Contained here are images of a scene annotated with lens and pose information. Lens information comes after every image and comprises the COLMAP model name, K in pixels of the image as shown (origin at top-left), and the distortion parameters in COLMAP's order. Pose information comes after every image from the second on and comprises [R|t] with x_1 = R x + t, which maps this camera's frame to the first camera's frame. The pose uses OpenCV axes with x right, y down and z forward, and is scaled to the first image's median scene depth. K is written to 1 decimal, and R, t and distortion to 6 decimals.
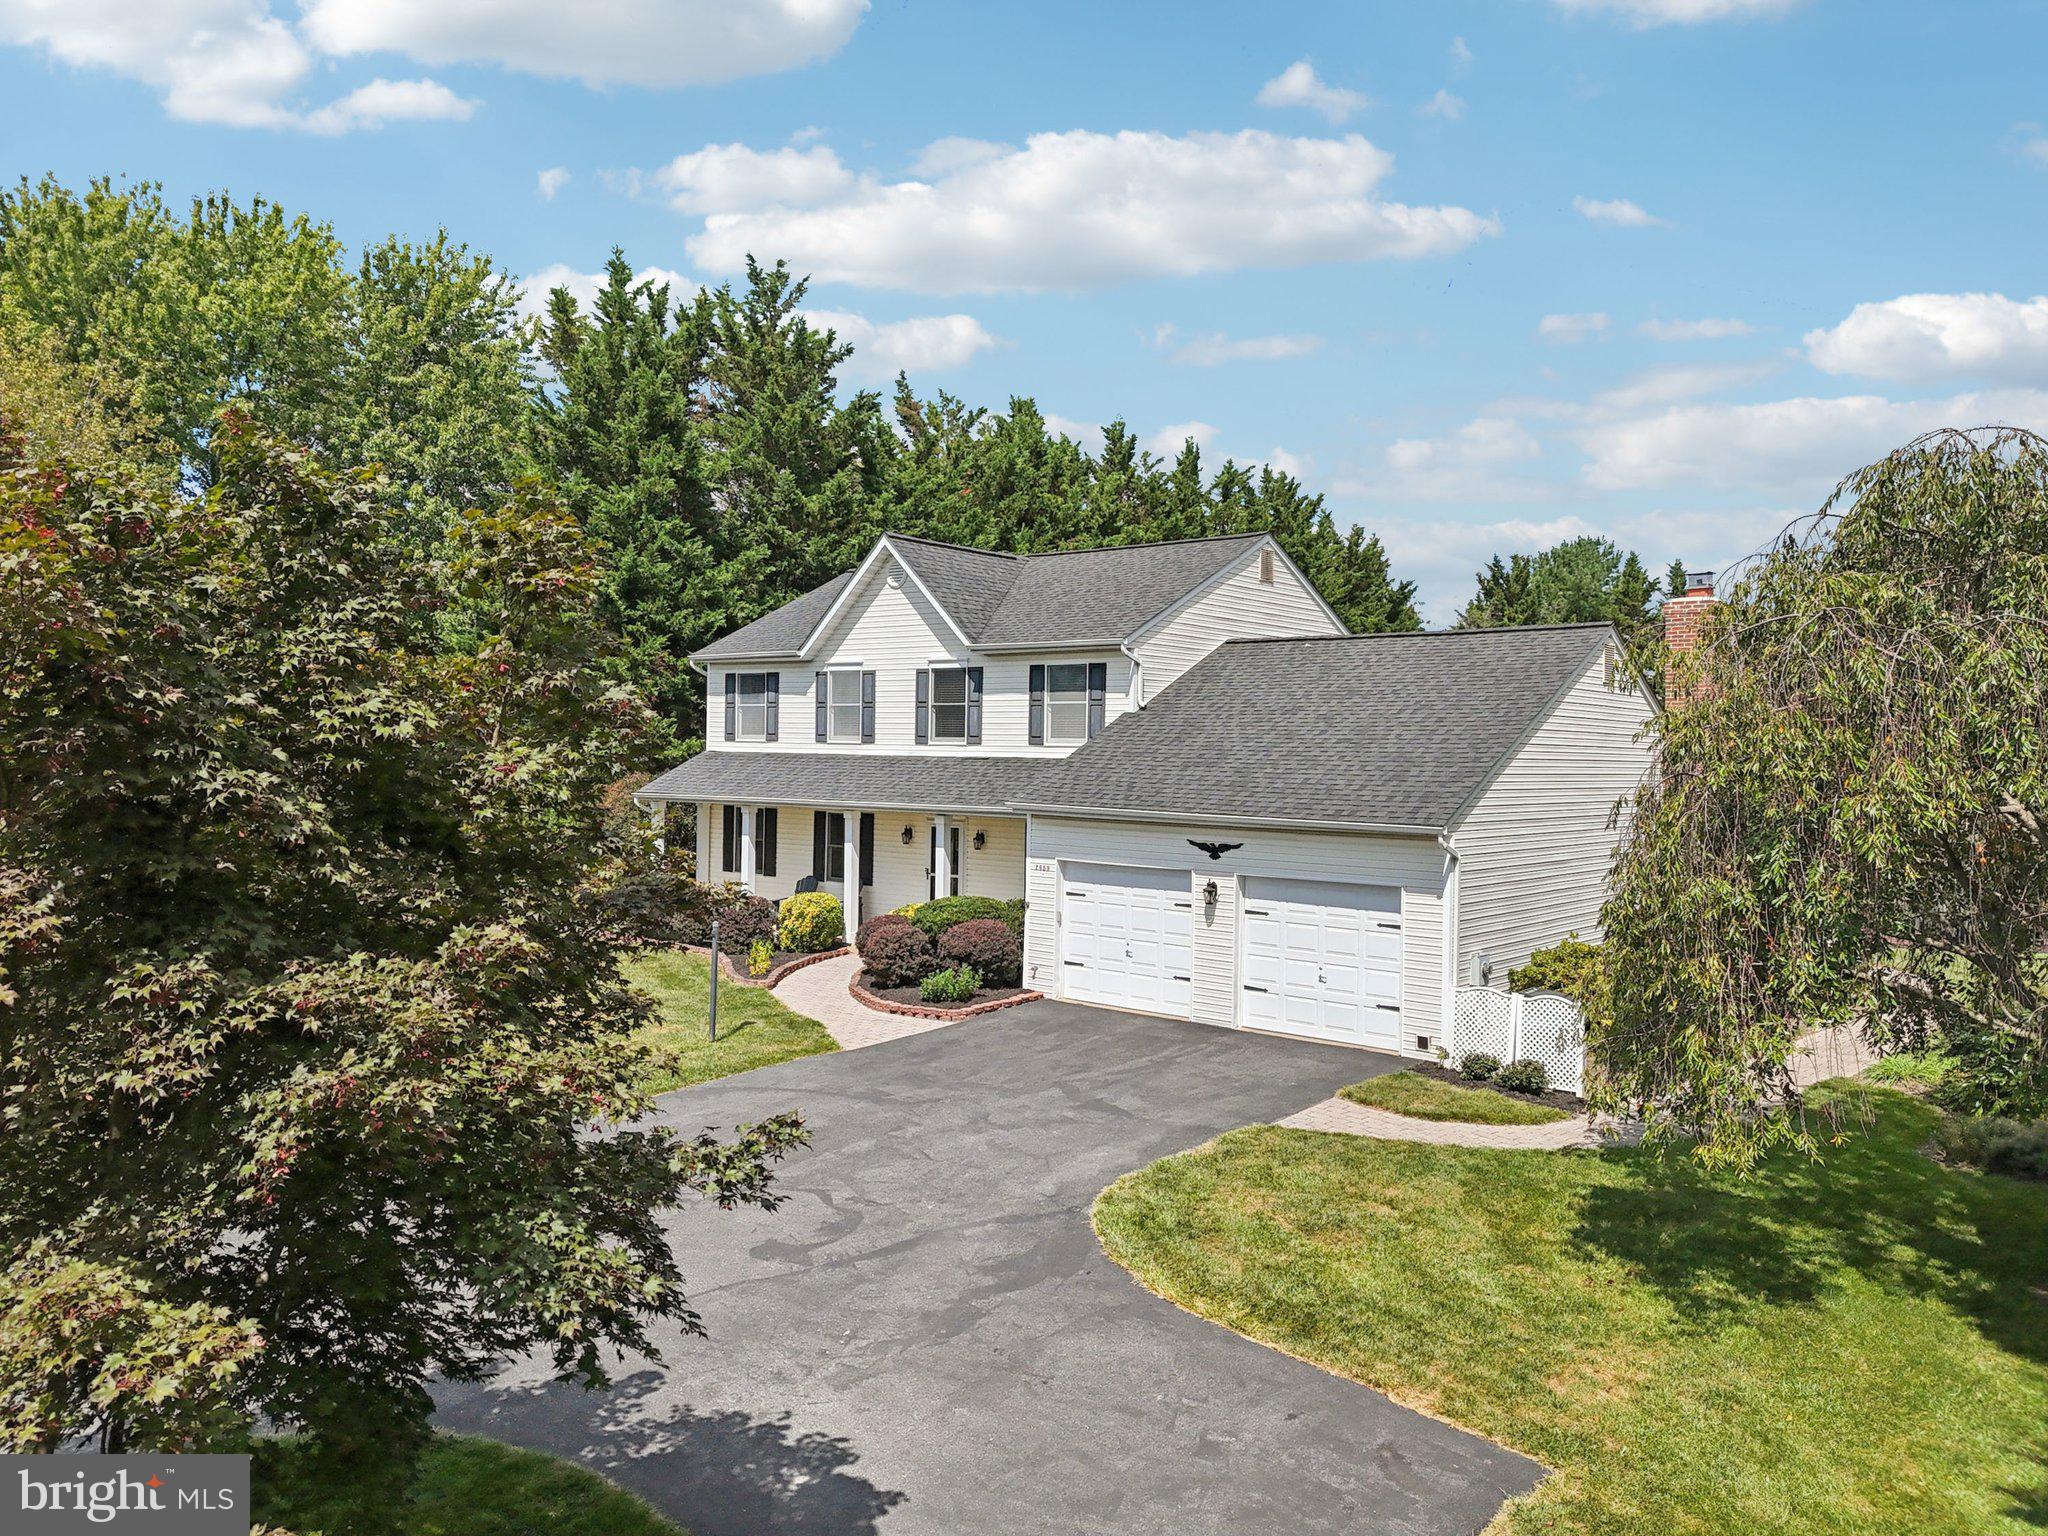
lens RADIAL K [[1512.1, 0, 1021.6], [0, 1512.1, 754.0], [0, 0, 1]] dist [0.163428, -0.326181]
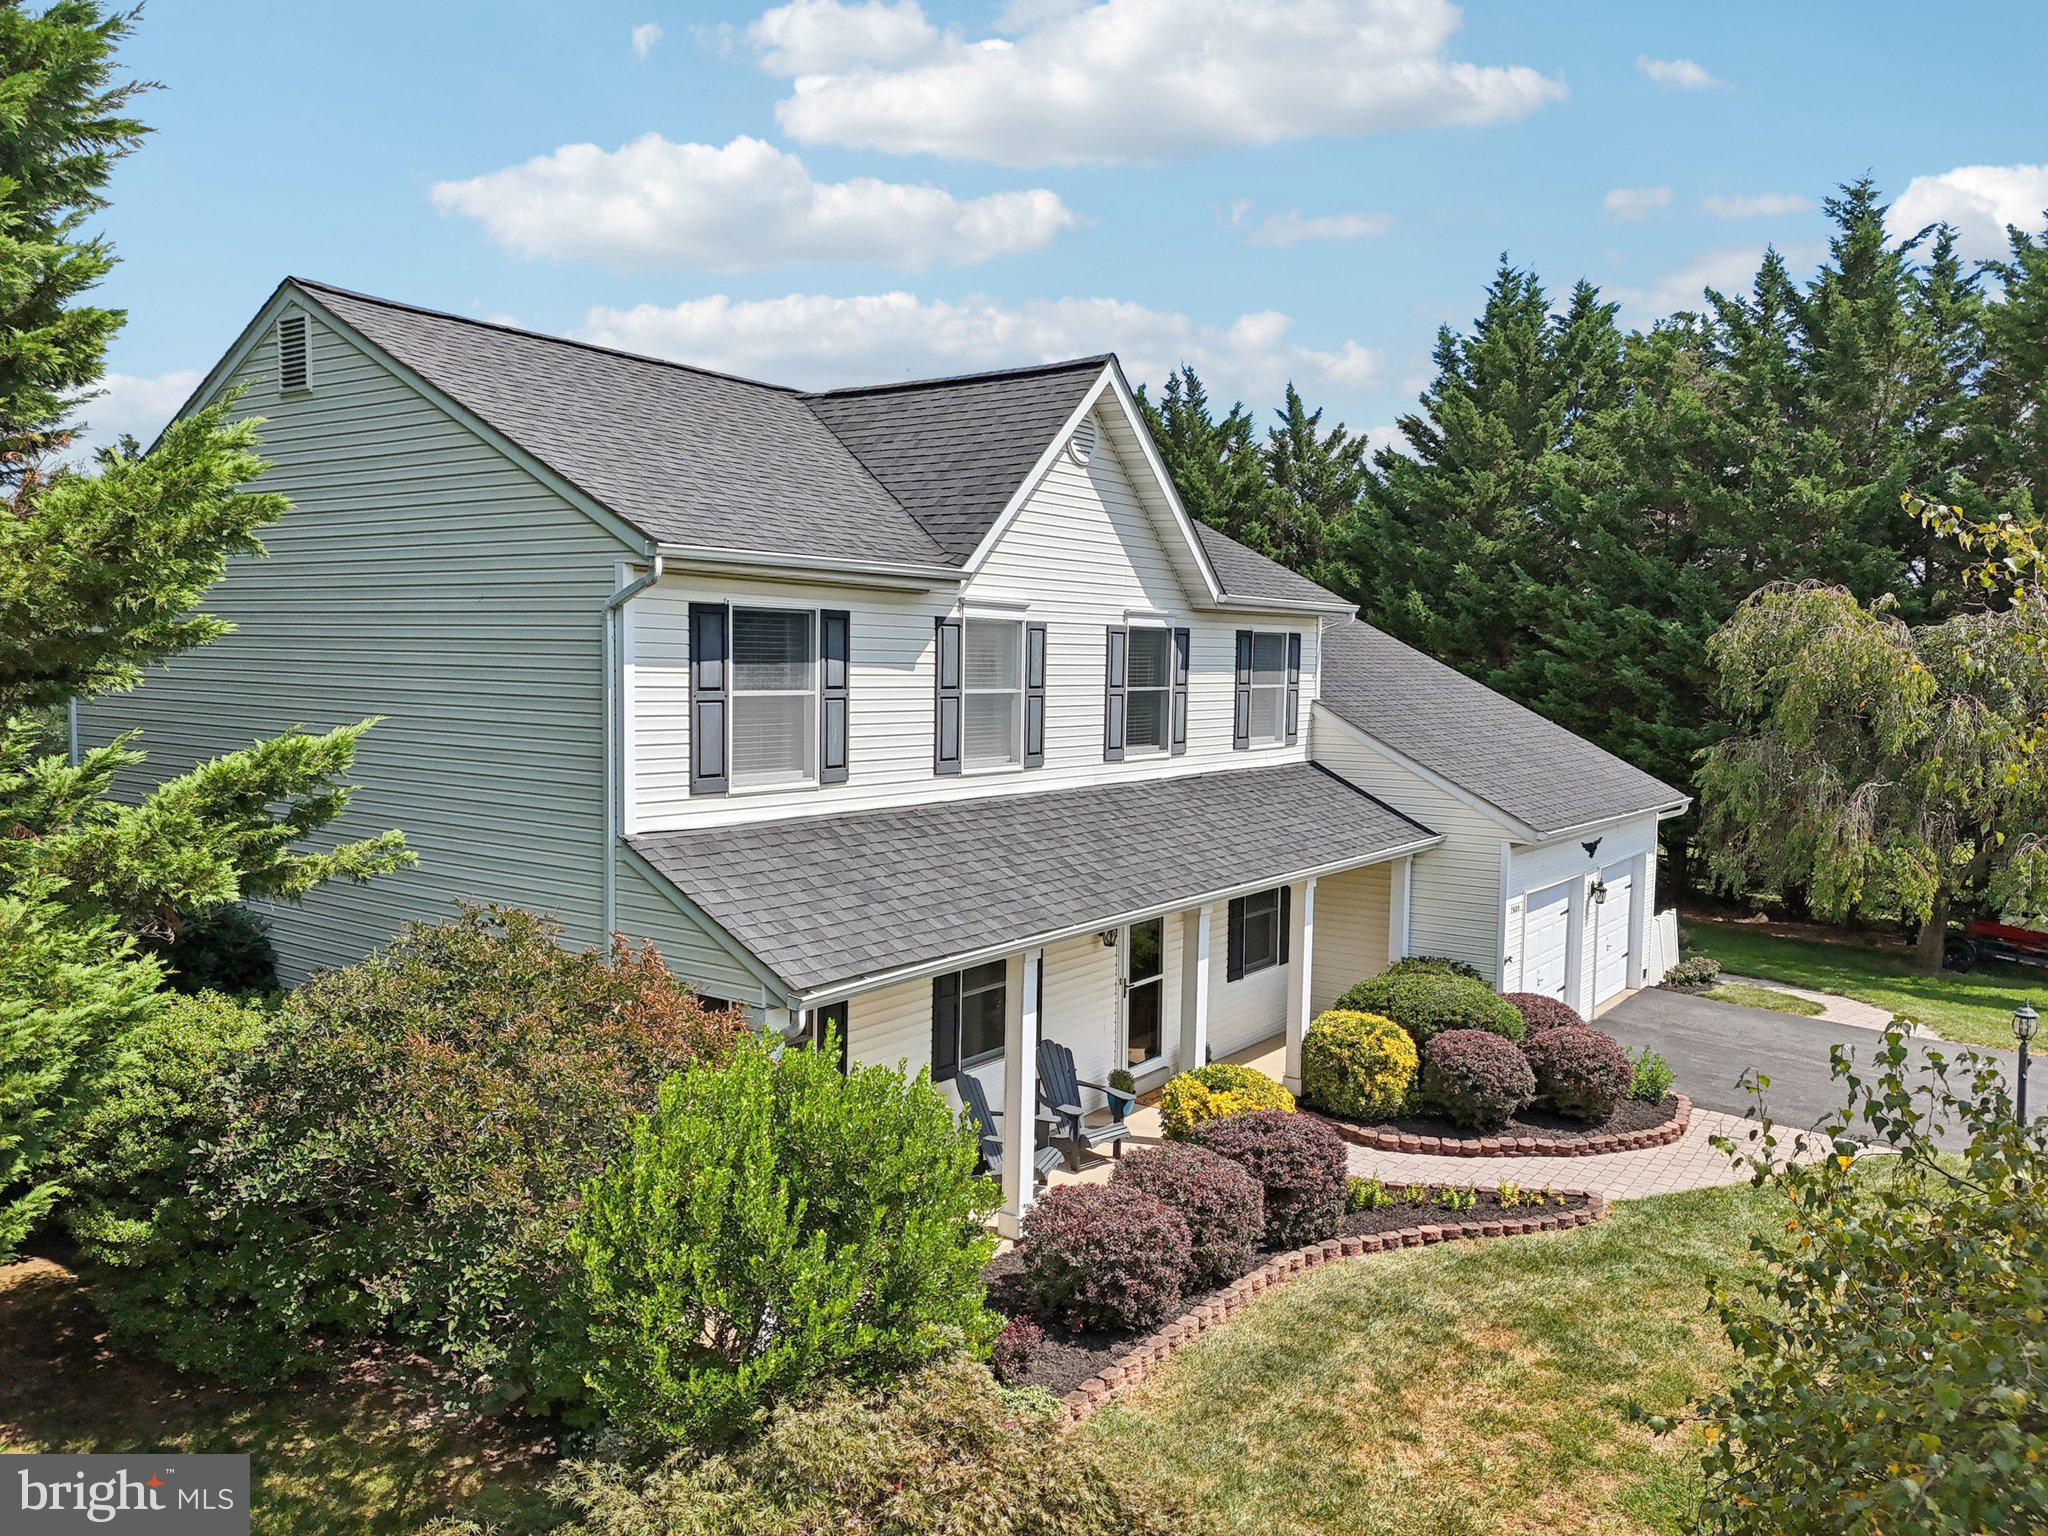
lens RADIAL K [[1482.8, 0, 1024.0], [0, 1482.8, 768.0], [0, 0, 1]] dist [0.090800, -0.093823]
pose [[-0.067363, -0.064947, 0.995612, -0.611299], [0.019998, 0.997591, 0.066430, -0.041183], [-0.997528, 0.024385, -0.065902, 1.076899]]
